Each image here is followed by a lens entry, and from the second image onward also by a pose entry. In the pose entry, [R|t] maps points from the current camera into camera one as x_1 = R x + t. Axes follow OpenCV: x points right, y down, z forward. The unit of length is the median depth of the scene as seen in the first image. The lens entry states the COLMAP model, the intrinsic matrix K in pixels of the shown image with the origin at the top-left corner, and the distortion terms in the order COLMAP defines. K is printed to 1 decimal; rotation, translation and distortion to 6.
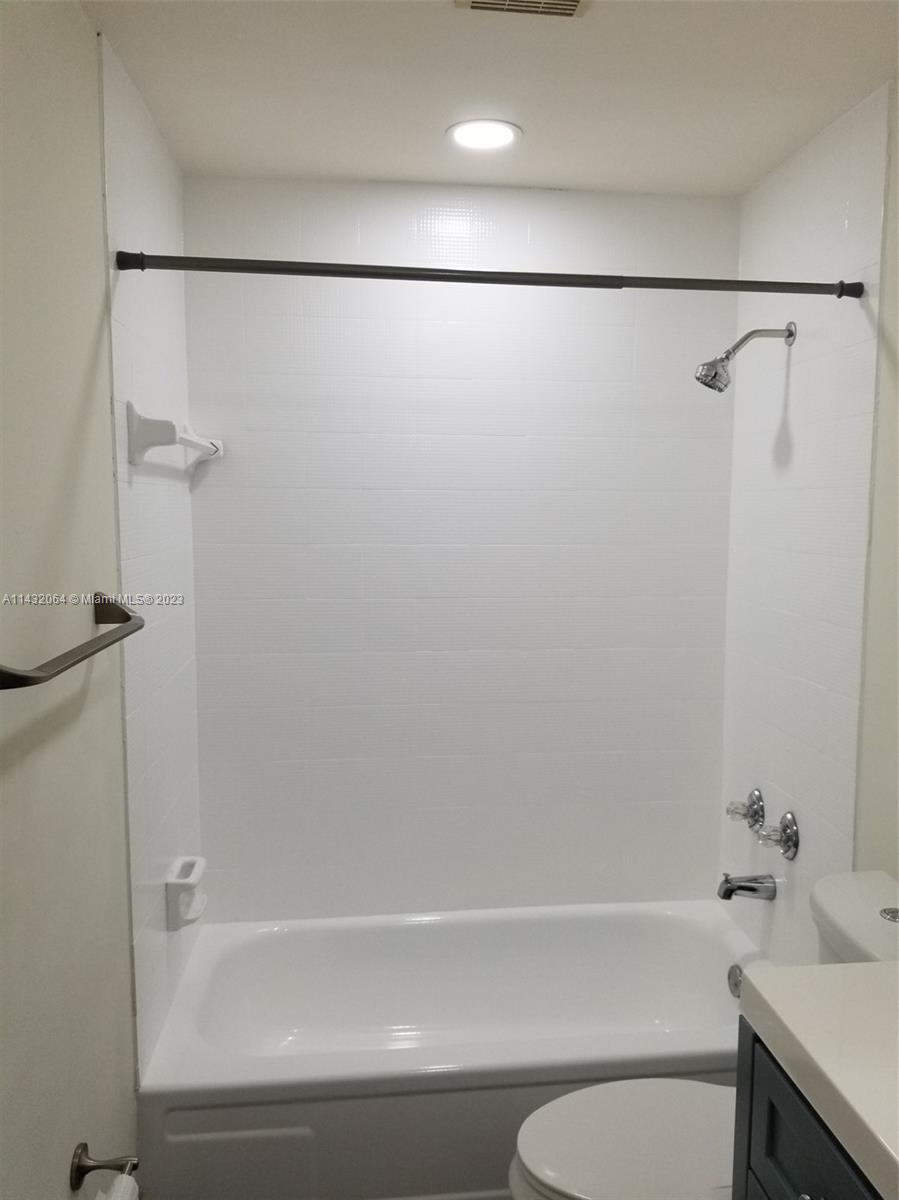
lens RADIAL K [[965.3, 0, 449.5], [0, 965.3, 600.0], [0, 0, 1]] dist [0.006065, 0.008664]
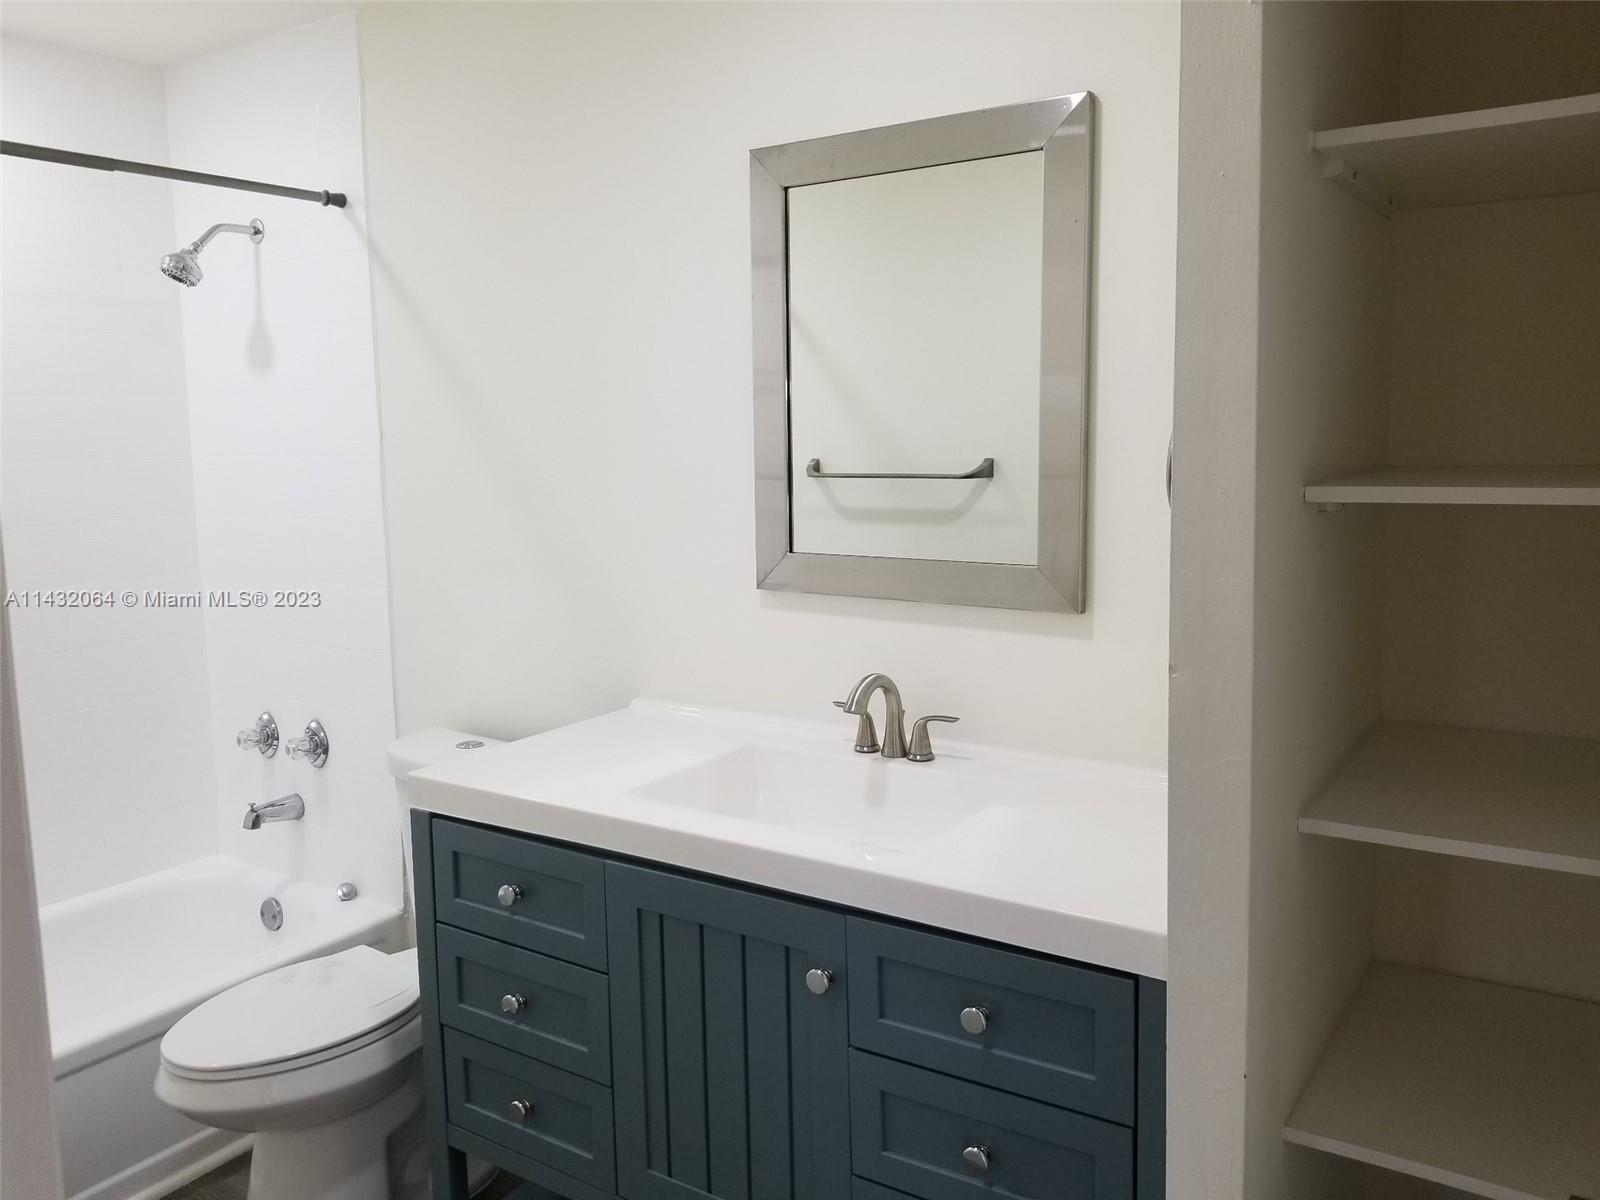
lens RADIAL K [[1241.1, 0, 811.8], [0, 1241.1, 558.8], [0, 0, 1]] dist [0.098047, -0.169192]
pose [[0.645582, -0.094550, 0.757816, -0.273990], [0.095878, 0.994490, 0.042400, 0.050145], [-0.757649, 0.045285, 0.651089, -0.224258]]
